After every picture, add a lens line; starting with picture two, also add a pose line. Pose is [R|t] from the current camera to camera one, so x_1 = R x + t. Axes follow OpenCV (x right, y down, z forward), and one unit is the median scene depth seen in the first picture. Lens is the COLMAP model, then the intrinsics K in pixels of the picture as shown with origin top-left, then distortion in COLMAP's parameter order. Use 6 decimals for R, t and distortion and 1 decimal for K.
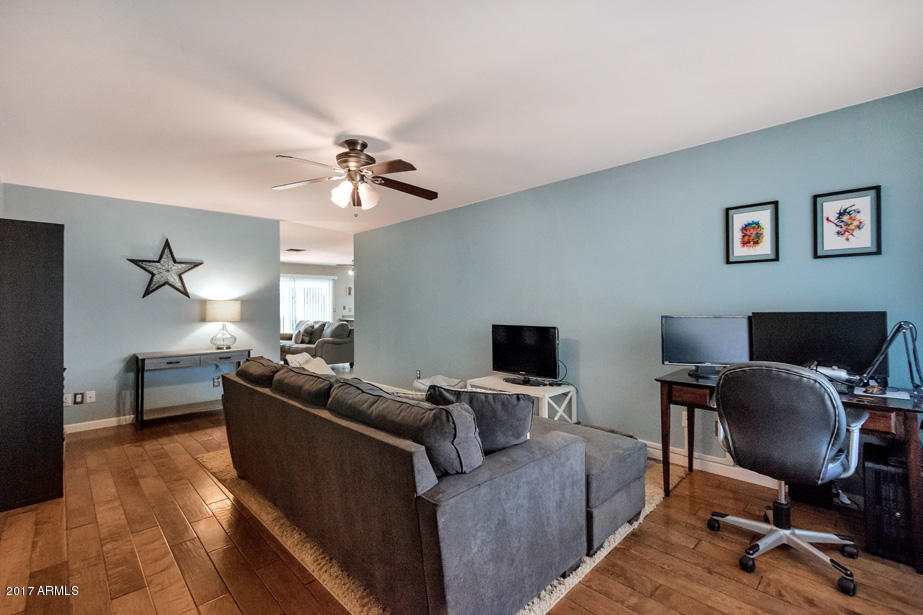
lens RADIAL K [[416.1, 0, 462.2], [0, 416.1, 305.8], [0, 0, 1]] dist [0.011759, 0.000290]
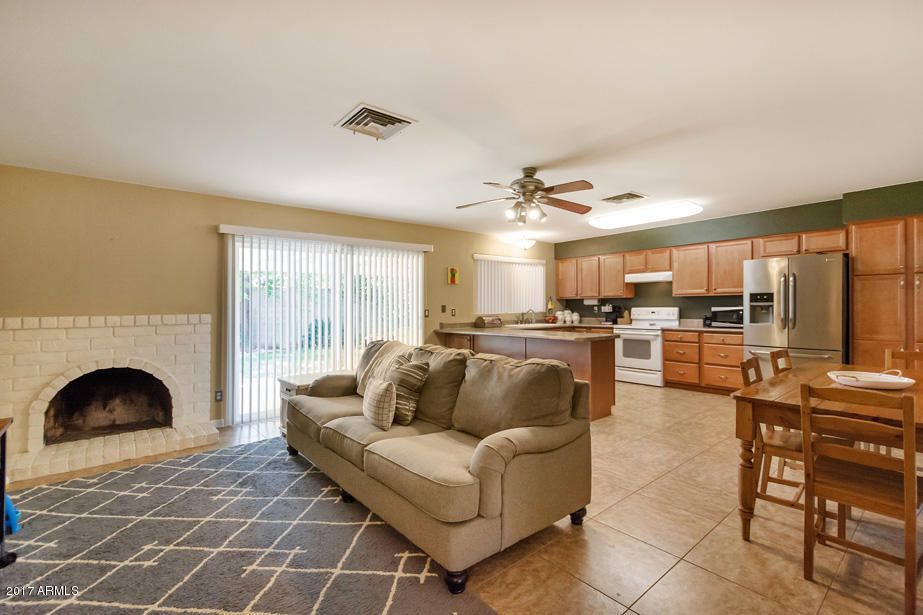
lens RADIAL K [[416.1, 0, 465.9], [0, 416.1, 306.8], [0, 0, 1]] dist [0.011759, 0.000290]
pose [[0.997767, 0.003208, -0.066716, -0.226776], [-0.002869, 0.999983, 0.005173, 0.000030], [0.066731, -0.004970, 0.997759, 0.503519]]
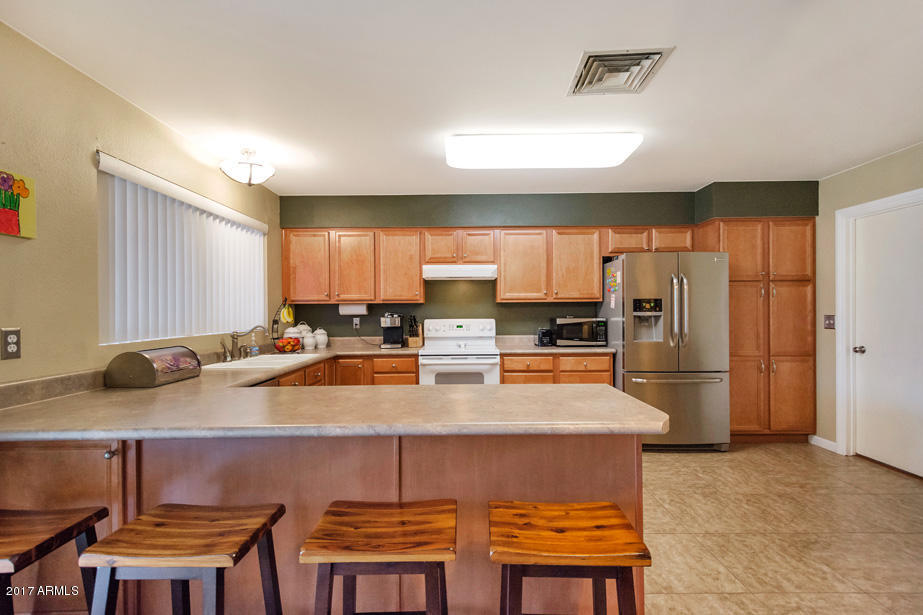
lens RADIAL K [[416.1, 0, 455.6], [0, 416.1, 312.0], [0, 0, 1]] dist [0.011759, 0.000290]
pose [[0.696301, 0.007738, 0.717708, -0.275748], [-0.002887, 0.999964, -0.007981, 0.000061], [-0.717744, 0.003485, 0.696299, 0.827455]]
